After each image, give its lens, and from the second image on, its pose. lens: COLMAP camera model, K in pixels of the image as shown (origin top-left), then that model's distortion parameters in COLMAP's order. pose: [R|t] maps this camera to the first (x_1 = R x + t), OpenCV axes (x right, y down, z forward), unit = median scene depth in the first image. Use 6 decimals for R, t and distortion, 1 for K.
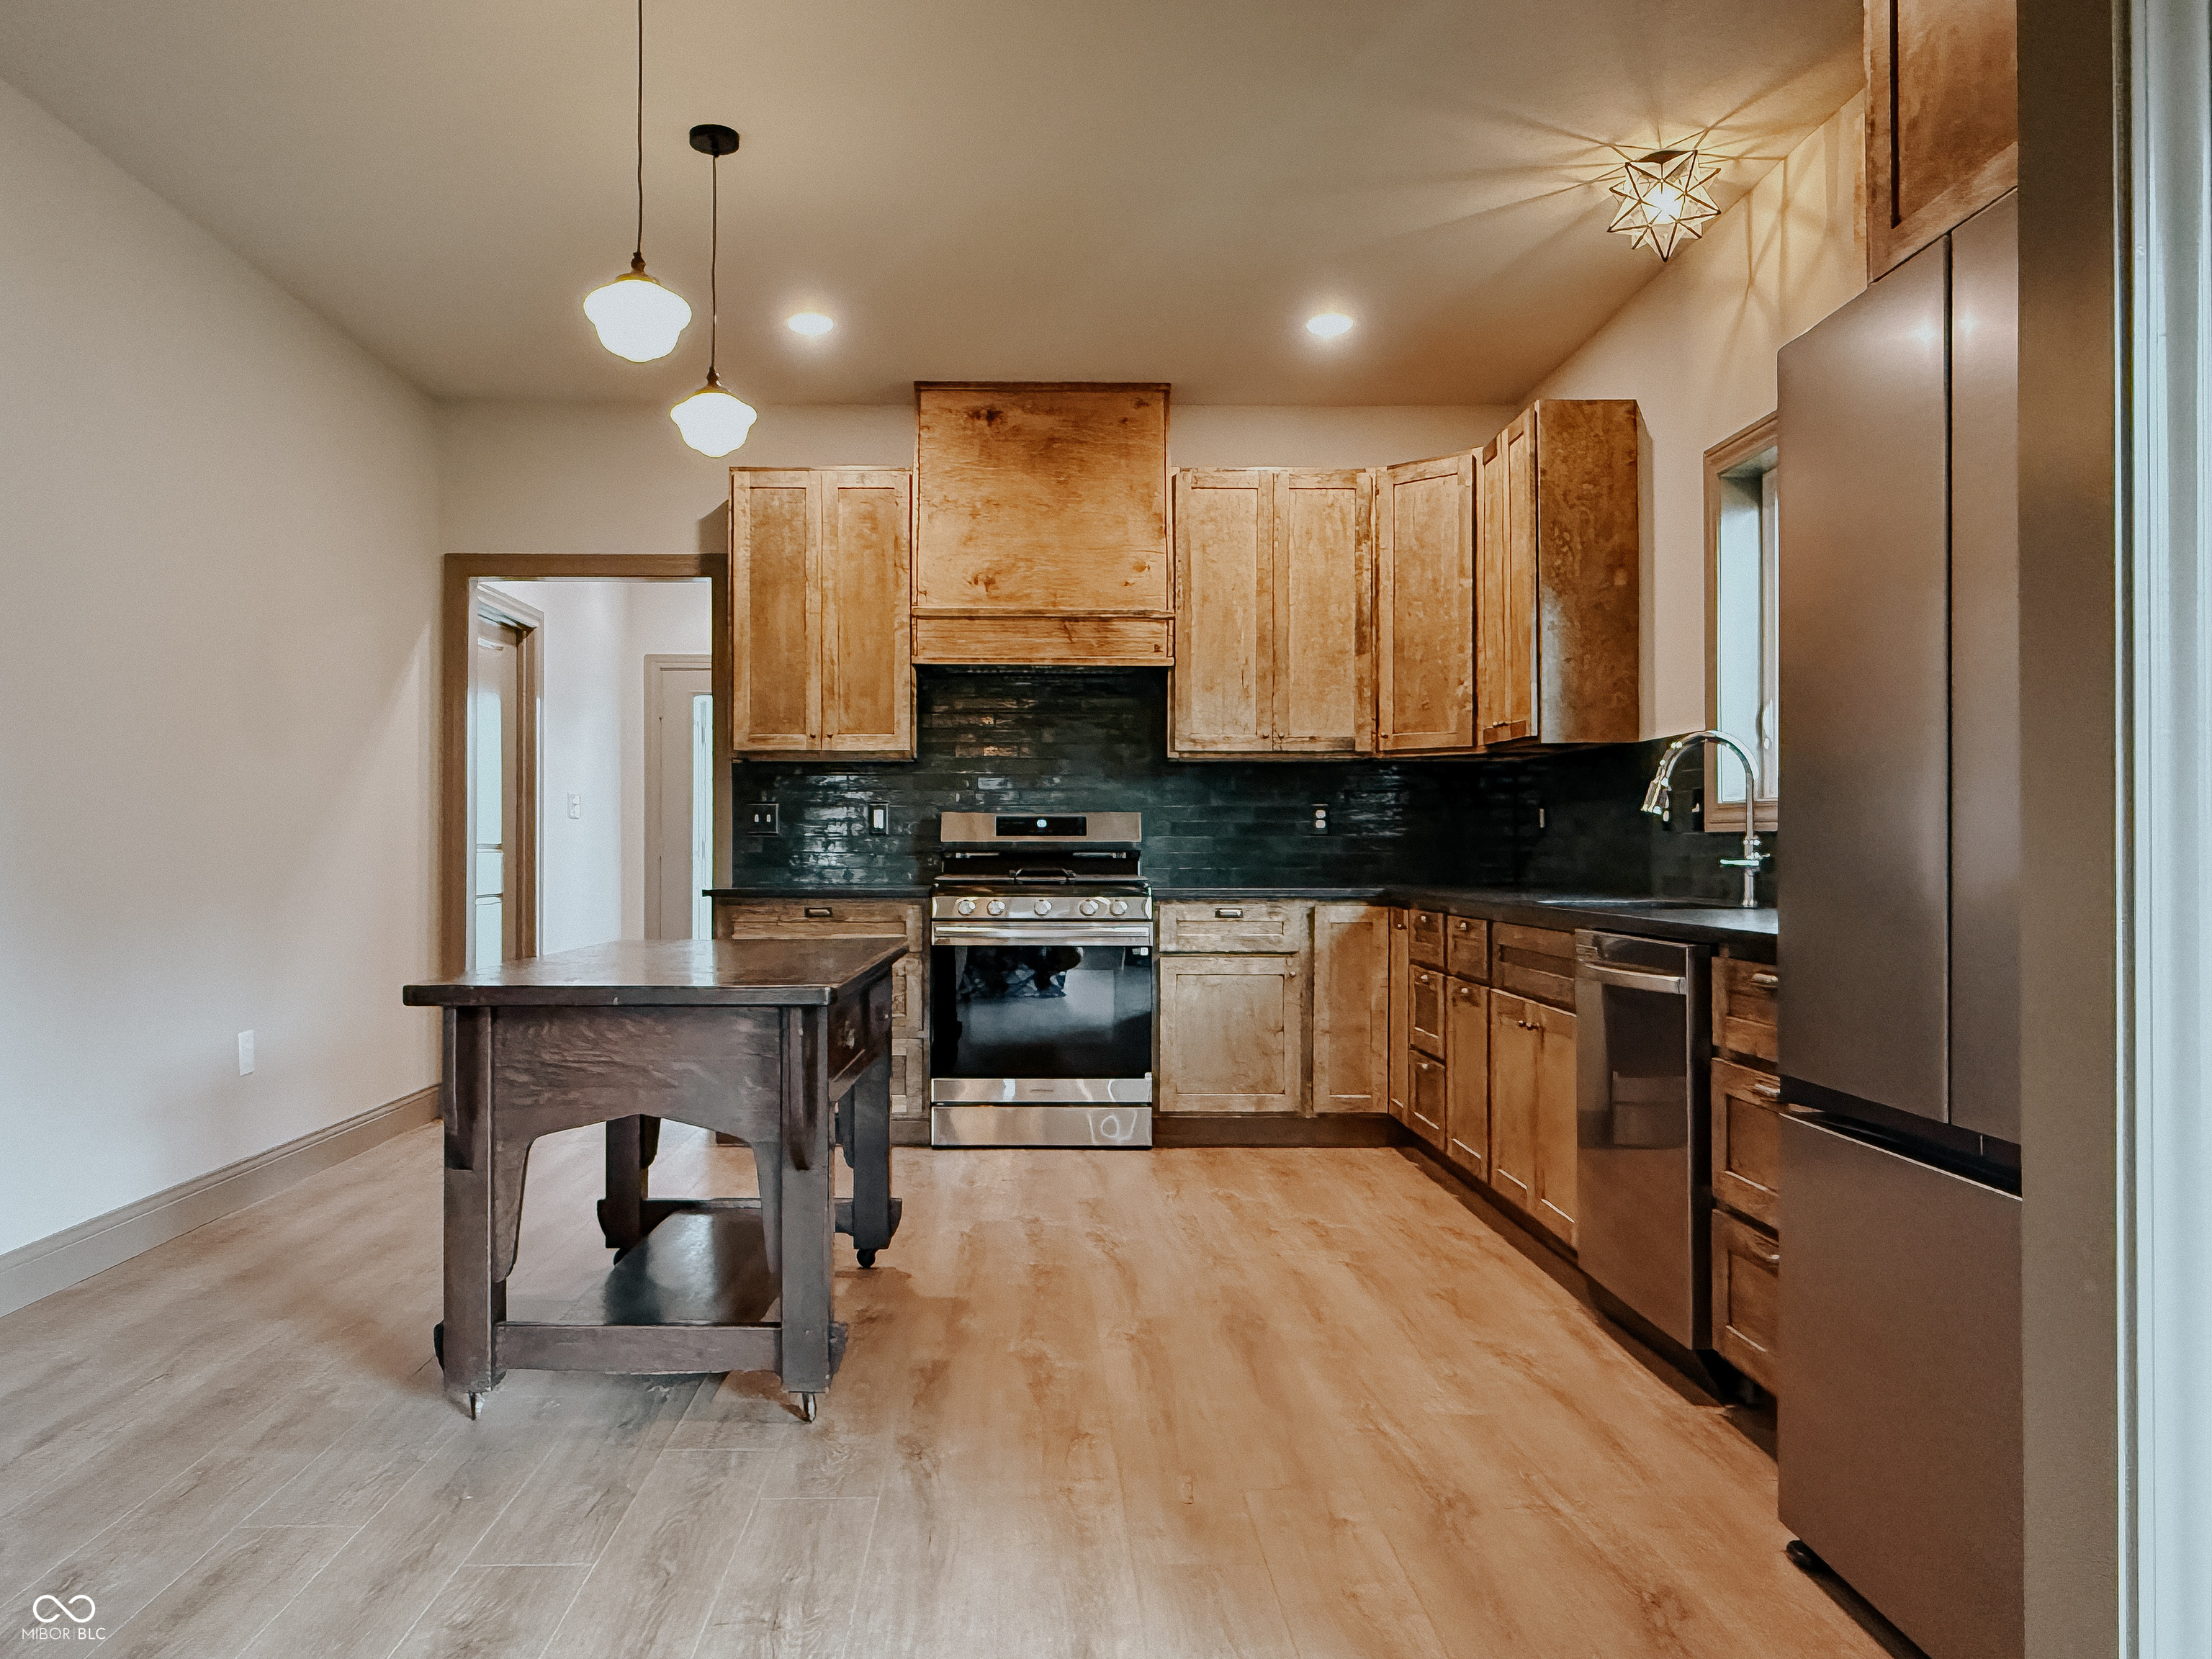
lens RADIAL K [[1477.2, 0, 1074.2], [0, 1477.2, 838.3], [0, 0, 1]] dist [-0.000662, 0.000135]
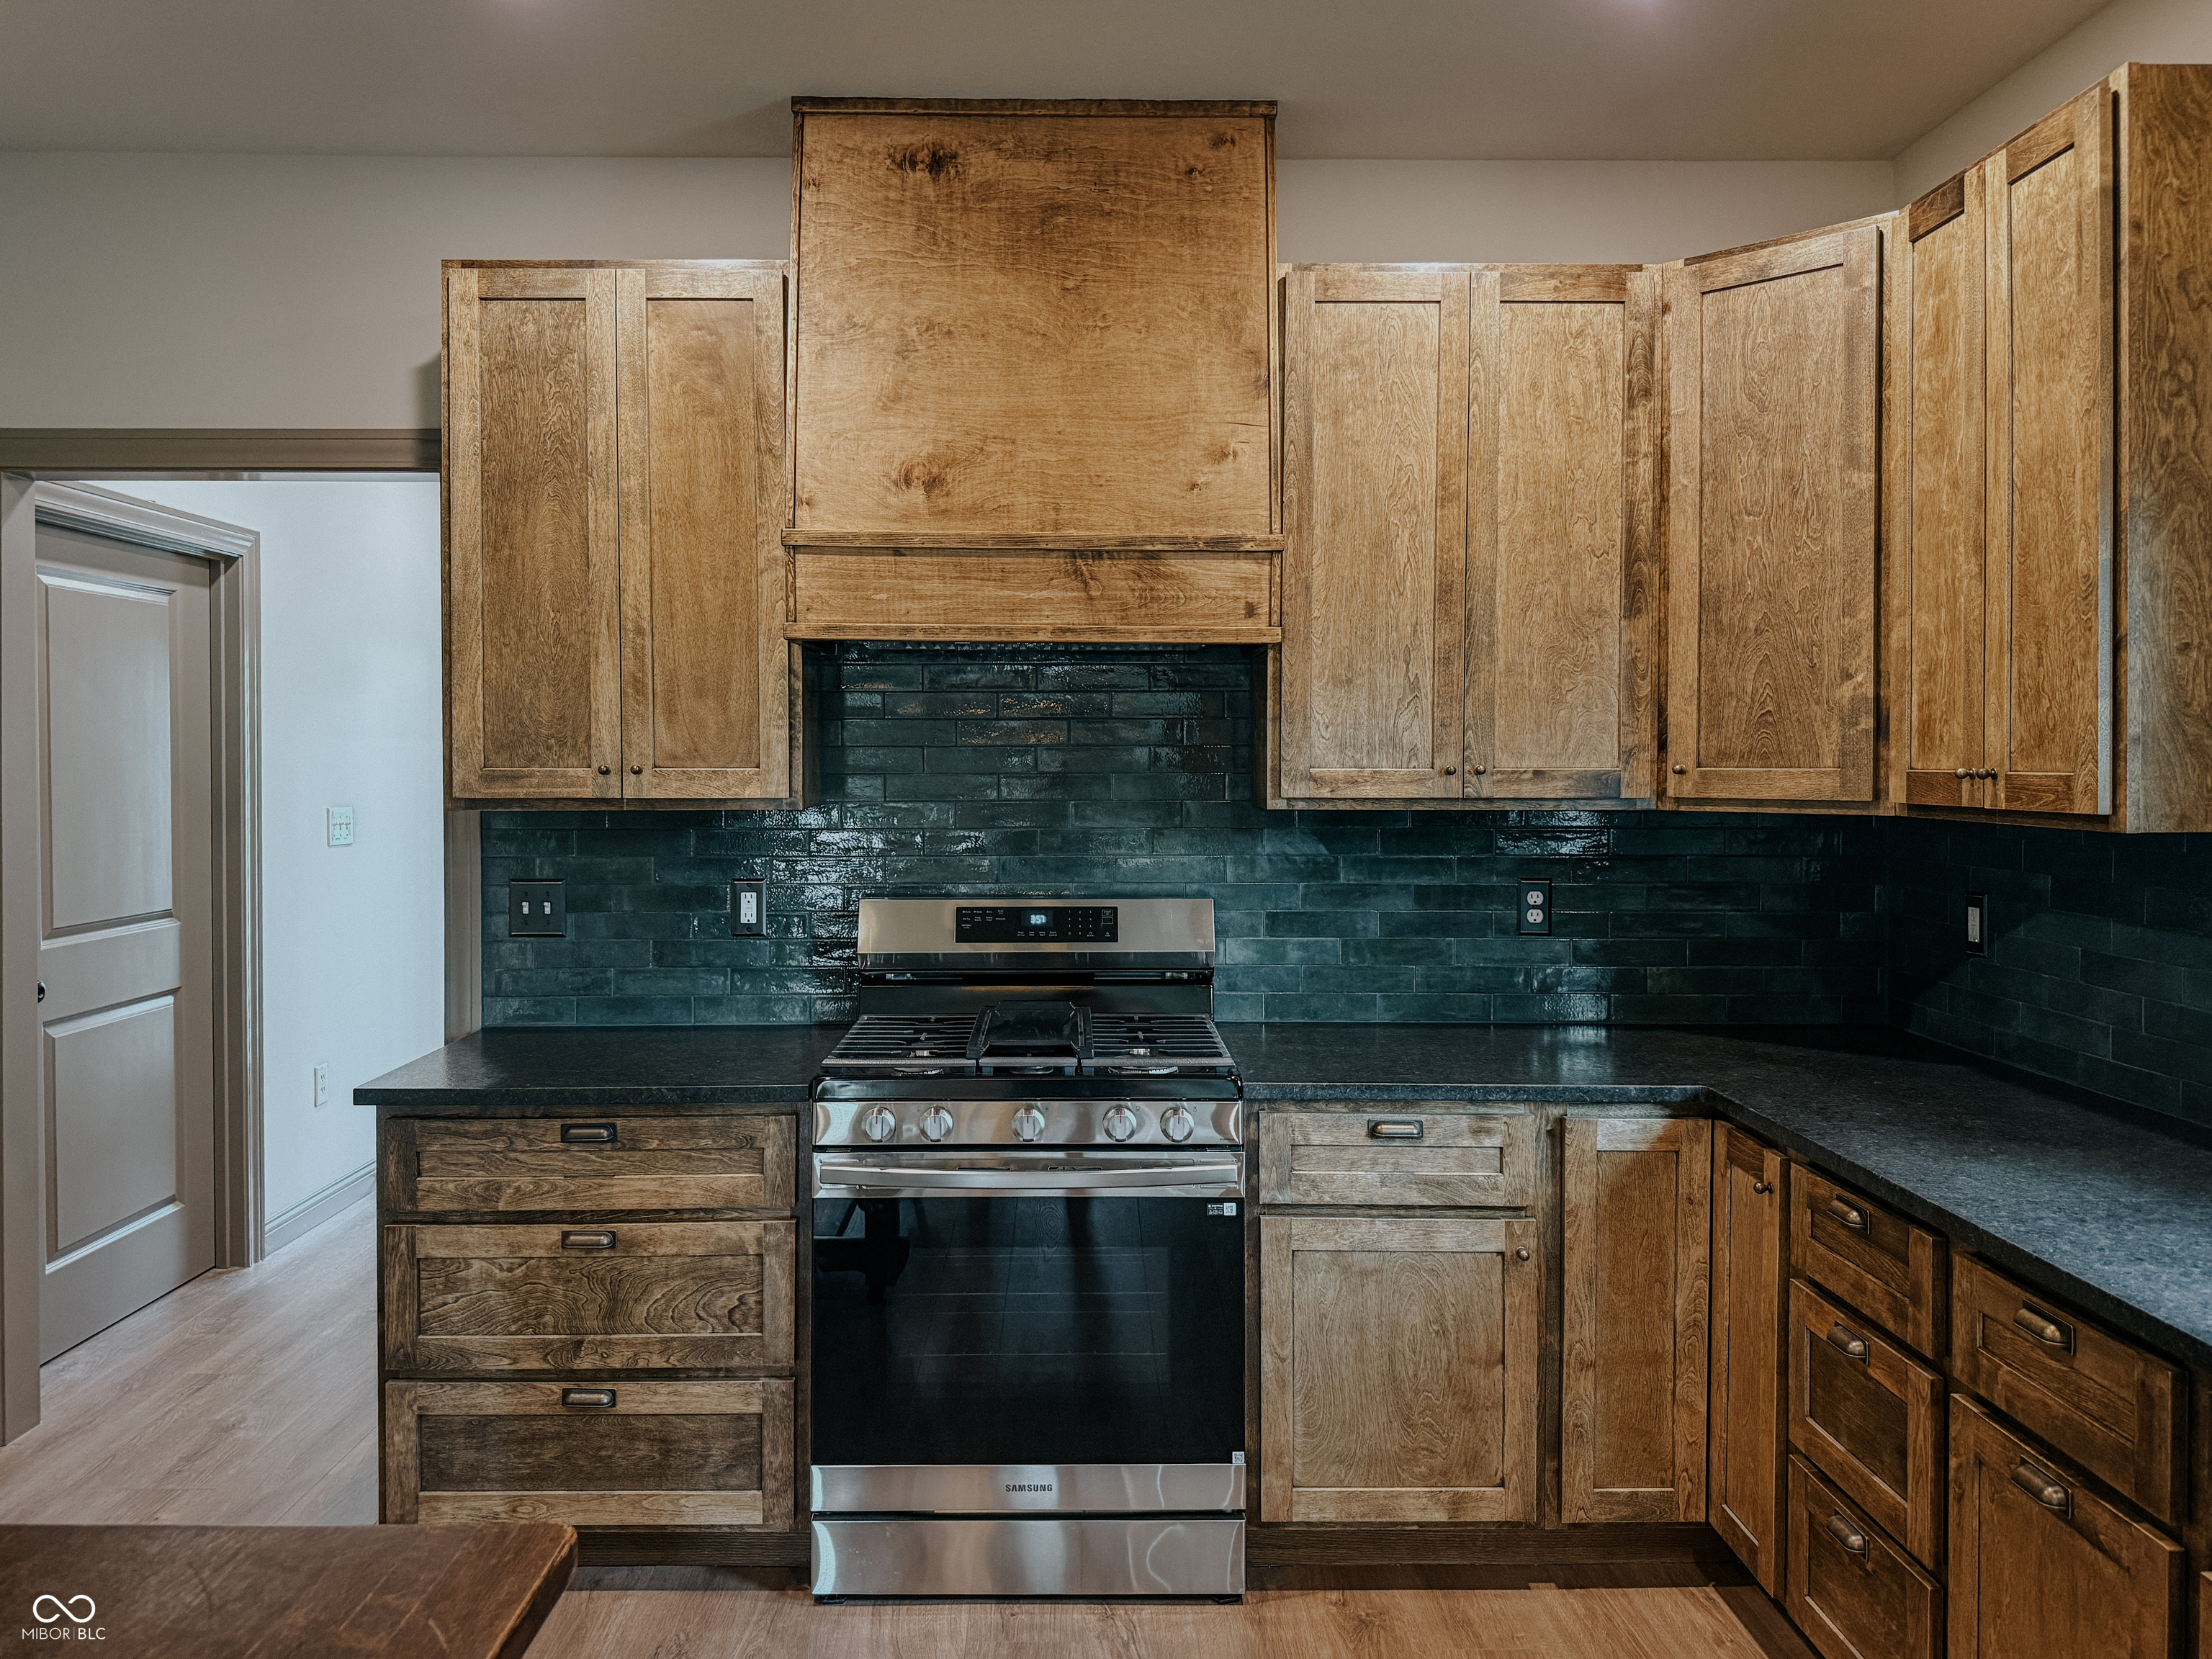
lens RADIAL K [[1703.0, 0, 1106.0], [0, 1703.0, 829.5], [0, 0, 1]] dist [0.130961, -0.215646]
pose [[0.999999, 0.000224, -0.001156, 0.004925], [-0.000197, 0.999727, 0.023360, -0.062863], [0.001161, -0.023359, 0.999726, 0.380509]]
